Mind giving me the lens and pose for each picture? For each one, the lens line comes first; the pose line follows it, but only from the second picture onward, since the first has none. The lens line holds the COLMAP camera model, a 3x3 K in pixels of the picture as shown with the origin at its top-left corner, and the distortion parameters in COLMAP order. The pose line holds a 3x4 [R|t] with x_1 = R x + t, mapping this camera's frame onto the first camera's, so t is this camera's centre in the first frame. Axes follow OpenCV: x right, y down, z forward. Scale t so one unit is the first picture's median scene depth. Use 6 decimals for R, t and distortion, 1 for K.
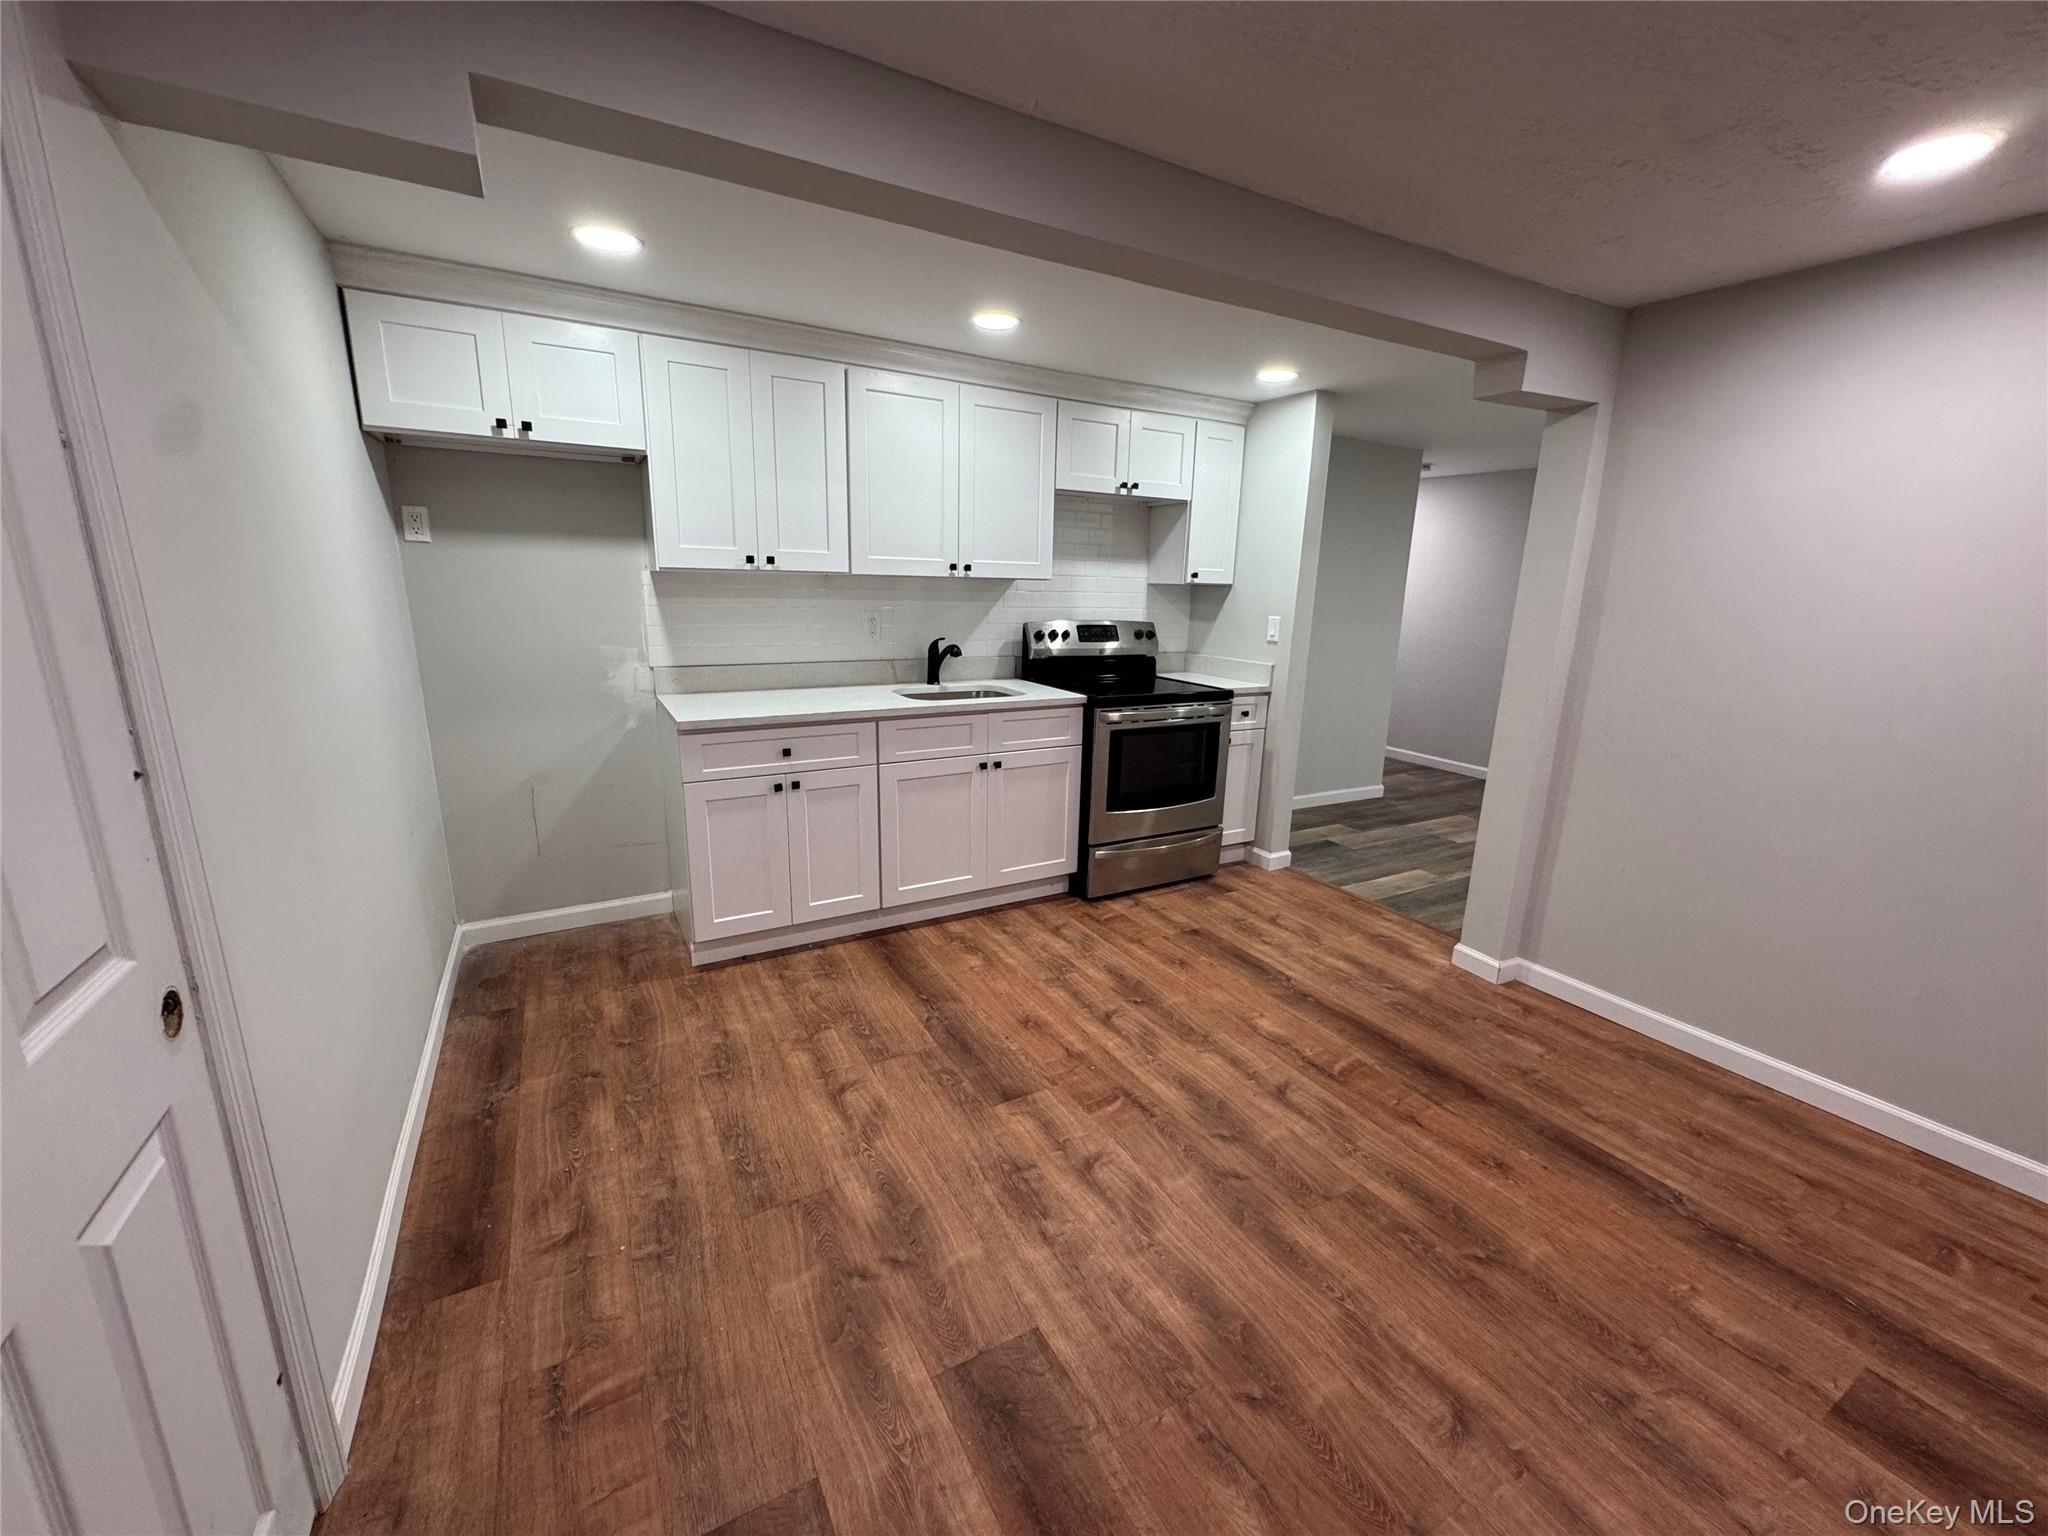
lens RADIAL K [[818.1, 0, 1024.0], [0, 818.1, 768.0], [0, 0, 1]] dist [-0.000261, 0.000126]
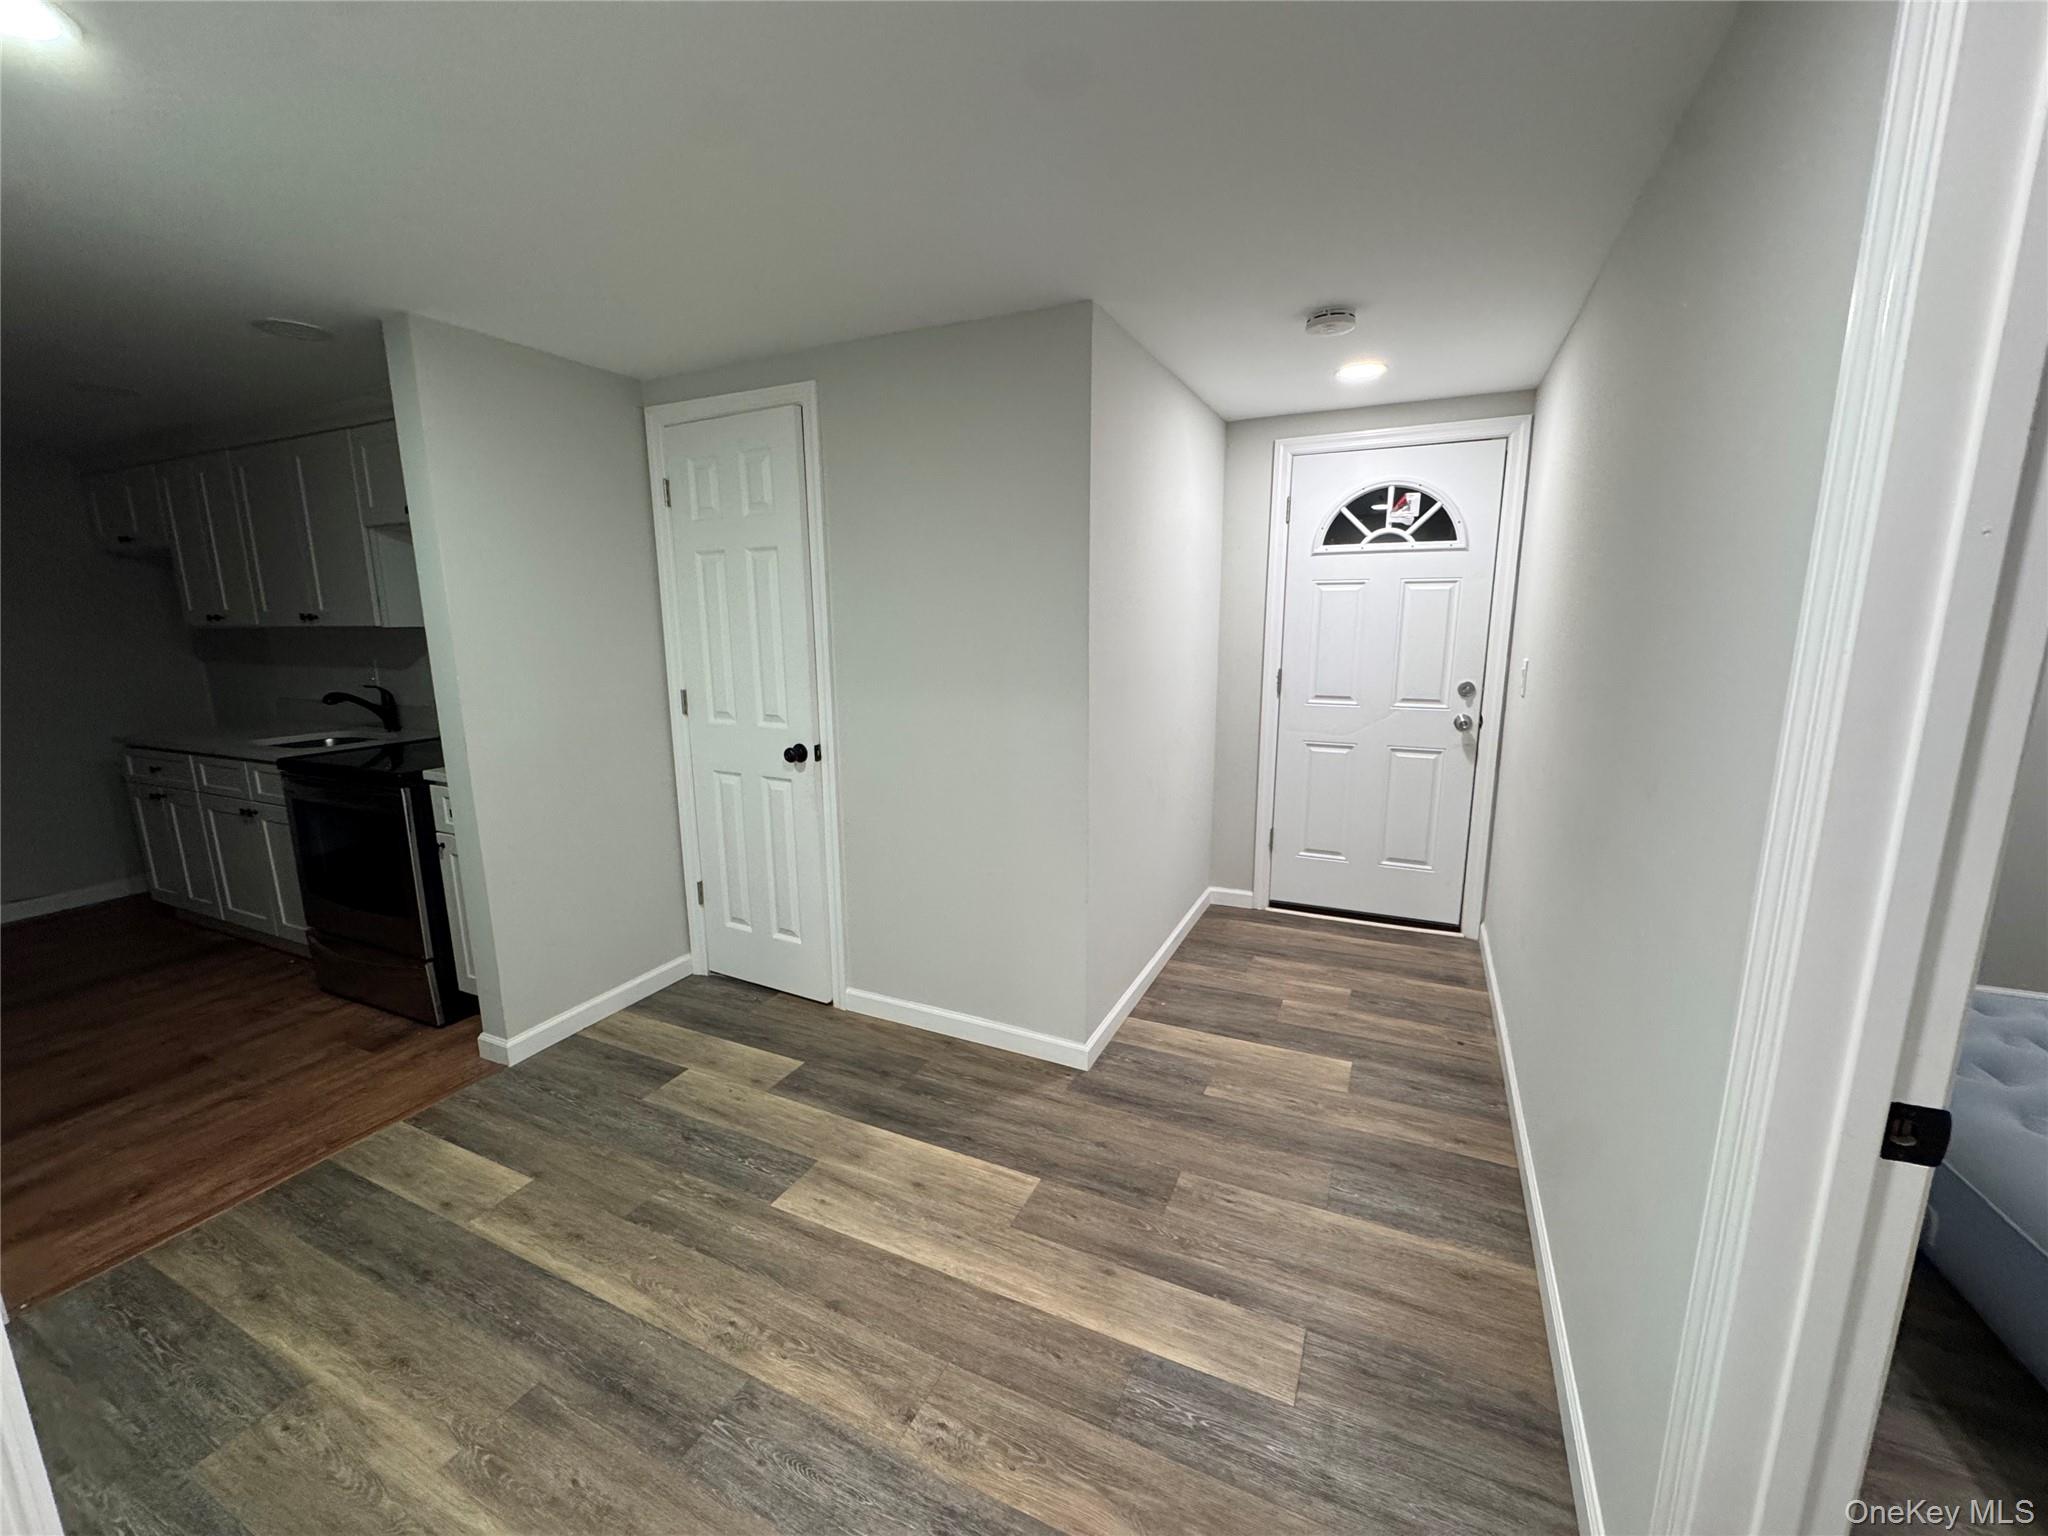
lens RADIAL K [[818.1, 0, 1024.0], [0, 818.1, 768.0], [0, 0, 1]] dist [-0.000261, 0.000126]
pose [[0.576290, 0.122827, -0.807962, 1.817869], [-0.160887, 0.986345, 0.035191, -0.341314], [0.801252, 0.109711, 0.588182, 1.608096]]
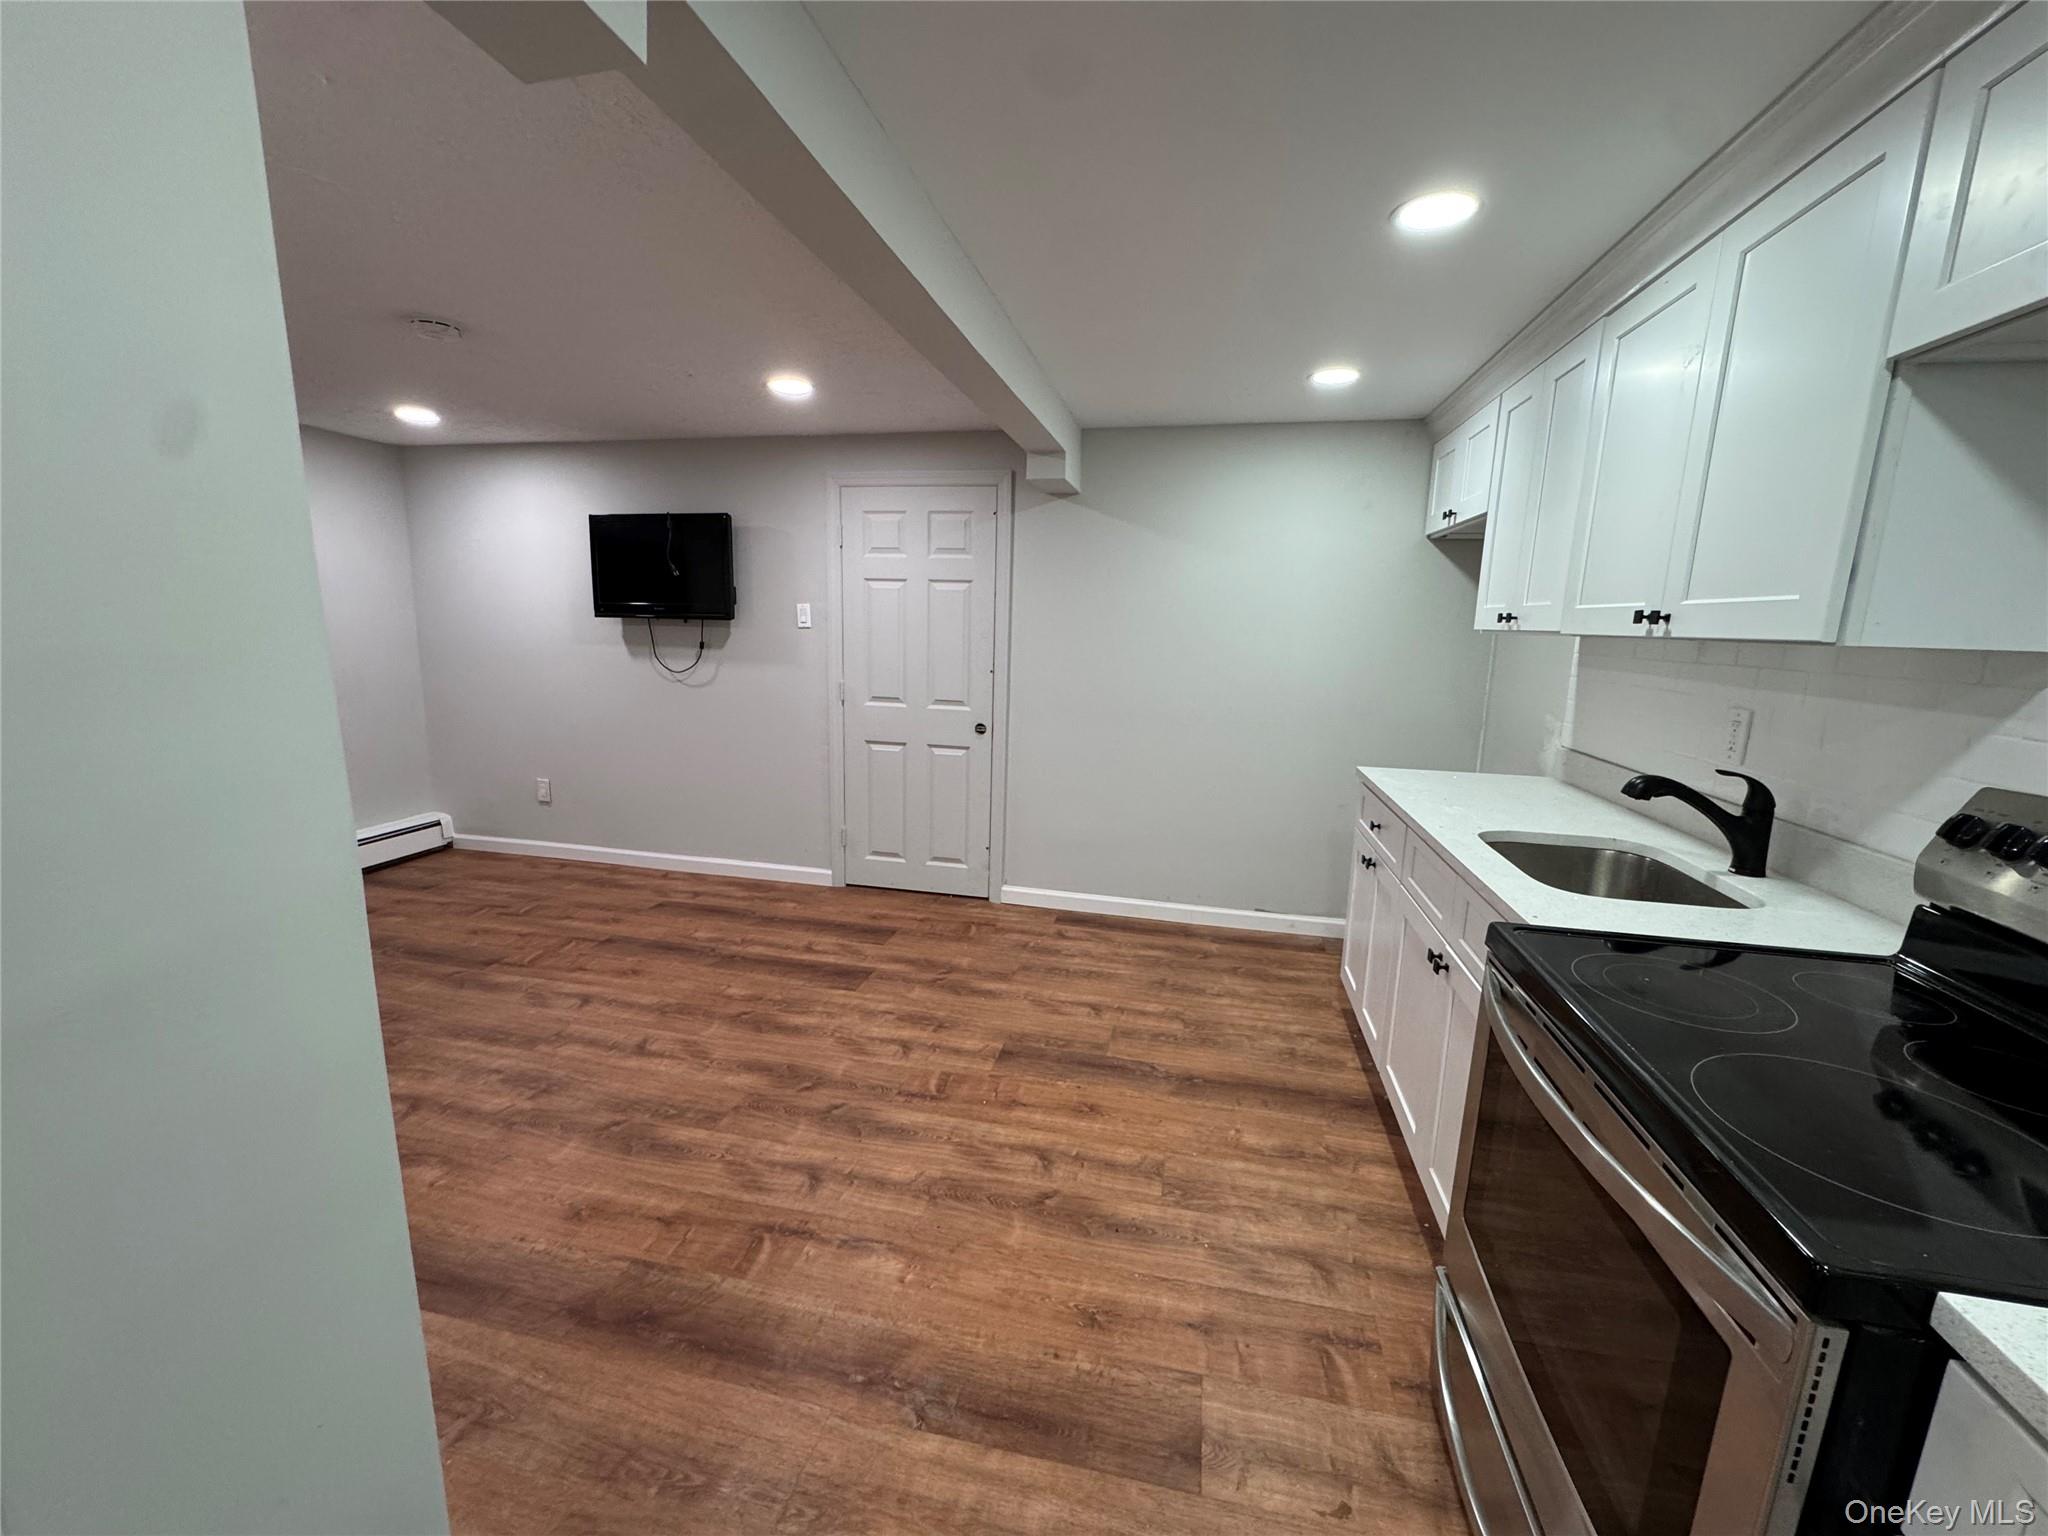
lens RADIAL K [[818.1, 0, 1024.0], [0, 818.1, 768.0], [0, 0, 1]] dist [-0.000261, 0.000126]
pose [[-0.664340, 0.092535, -0.741680, 0.758316], [-0.208721, 0.929863, 0.302970, -0.326853], [0.717696, 0.356080, -0.598431, 1.492478]]
